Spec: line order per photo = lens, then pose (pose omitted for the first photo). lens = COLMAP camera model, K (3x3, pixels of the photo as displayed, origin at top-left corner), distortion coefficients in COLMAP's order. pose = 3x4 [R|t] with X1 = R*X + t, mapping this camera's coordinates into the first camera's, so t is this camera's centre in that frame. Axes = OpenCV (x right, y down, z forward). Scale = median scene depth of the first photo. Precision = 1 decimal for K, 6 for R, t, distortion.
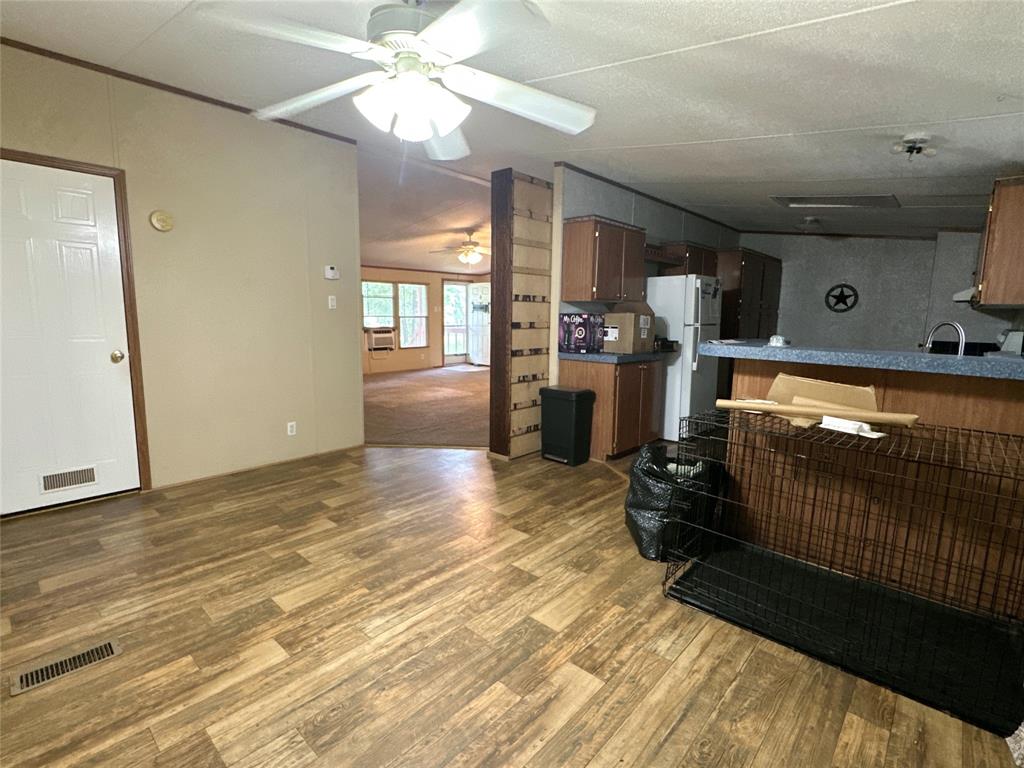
lens RADIAL K [[493.5, 0, 513.3], [0, 493.5, 380.6], [0, 0, 1]] dist [-0.004411, -0.001311]
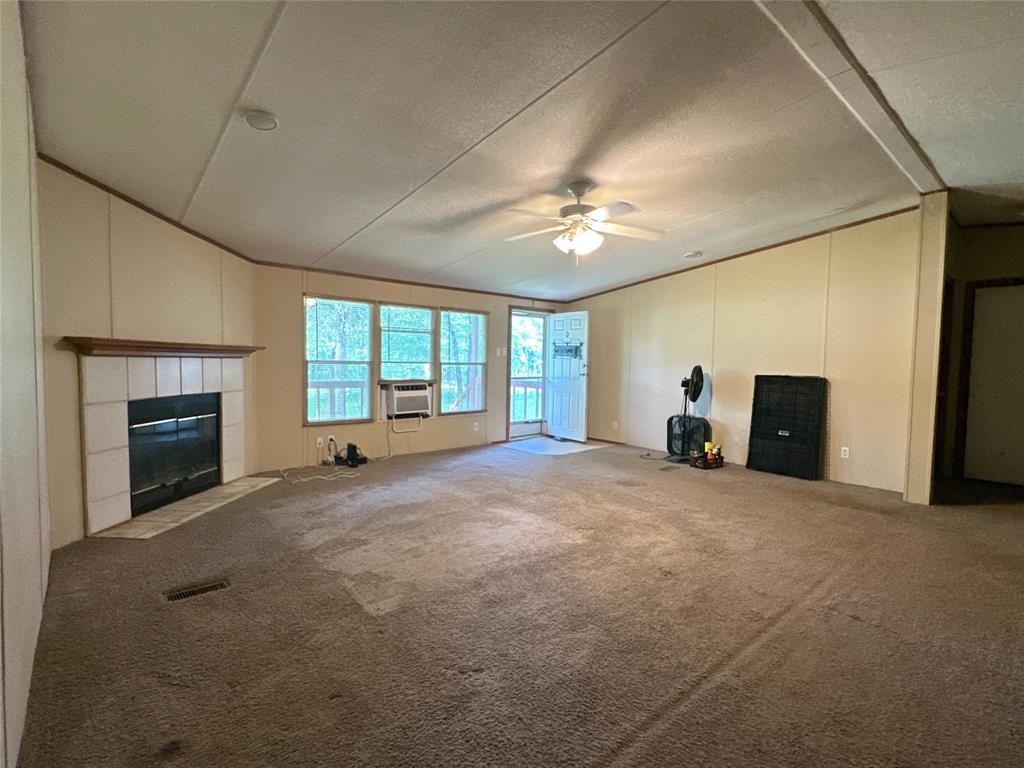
lens RADIAL K [[493.5, 0, 513.3], [0, 493.5, 380.6], [0, 0, 1]] dist [-0.004411, -0.001311]
pose [[0.993757, 0.011880, -0.110936, -0.183441], [-0.022517, 0.995210, -0.095127, -0.131594], [0.109275, 0.097031, 0.989264, 1.031824]]
